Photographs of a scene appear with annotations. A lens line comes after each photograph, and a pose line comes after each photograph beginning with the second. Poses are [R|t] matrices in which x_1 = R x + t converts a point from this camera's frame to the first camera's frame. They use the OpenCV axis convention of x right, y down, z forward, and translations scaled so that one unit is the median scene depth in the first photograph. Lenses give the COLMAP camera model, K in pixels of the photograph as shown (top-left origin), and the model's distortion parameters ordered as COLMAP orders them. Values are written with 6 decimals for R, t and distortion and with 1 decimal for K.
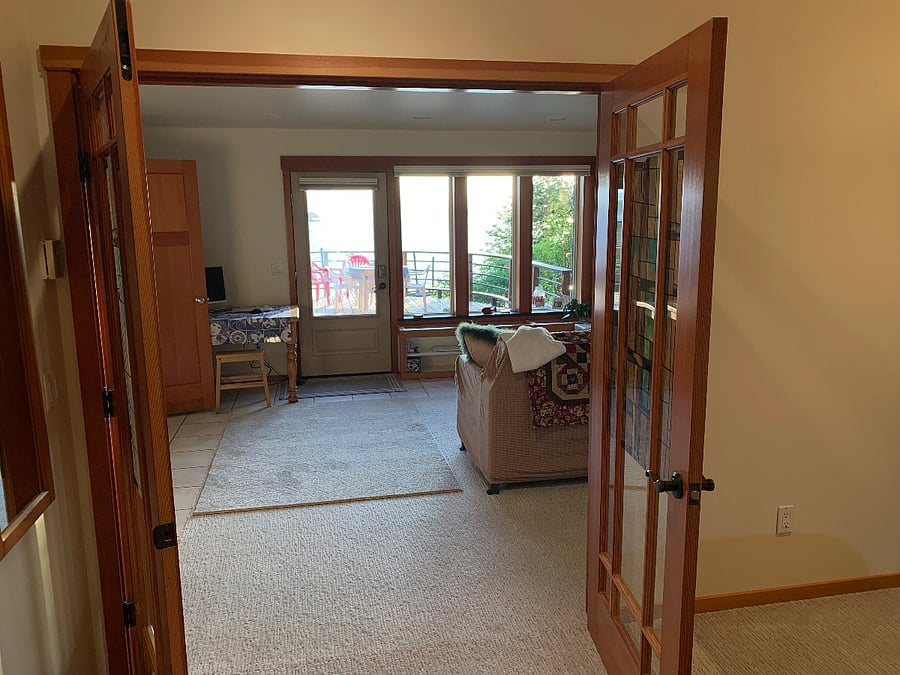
lens RADIAL K [[702.4, 0, 472.5], [0, 702.4, 346.4], [0, 0, 1]] dist [0.009650, 0.006306]
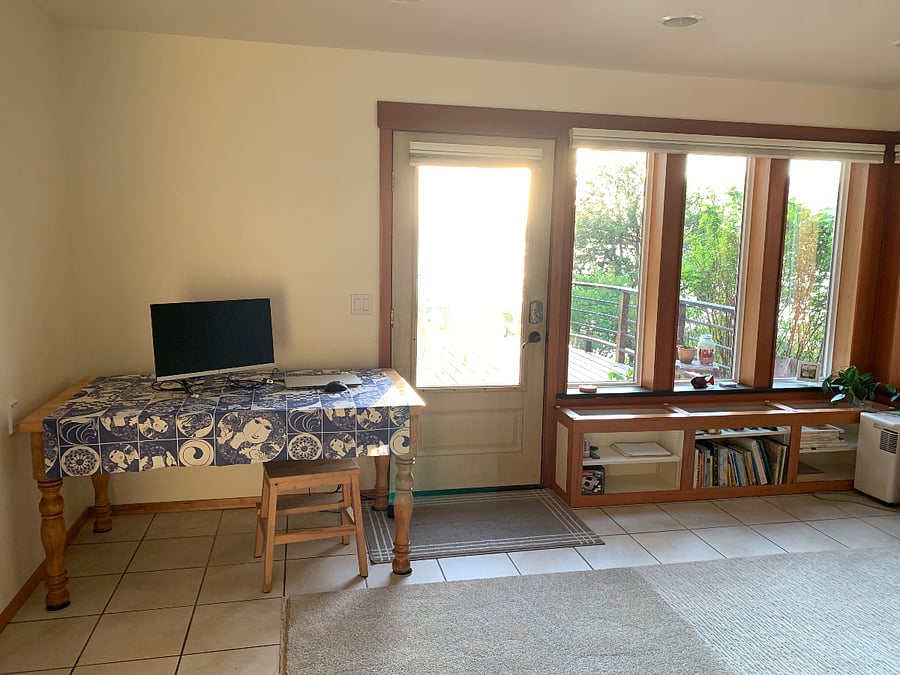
lens RADIAL K [[702.4, 0, 457.7], [0, 702.4, 322.4], [0, 0, 1]] dist [0.009650, 0.006306]
pose [[0.999312, 0.031425, 0.019711, -0.206205], [-0.030045, 0.997315, -0.066782, -0.058890], [-0.021757, 0.066144, 0.997573, 0.438247]]
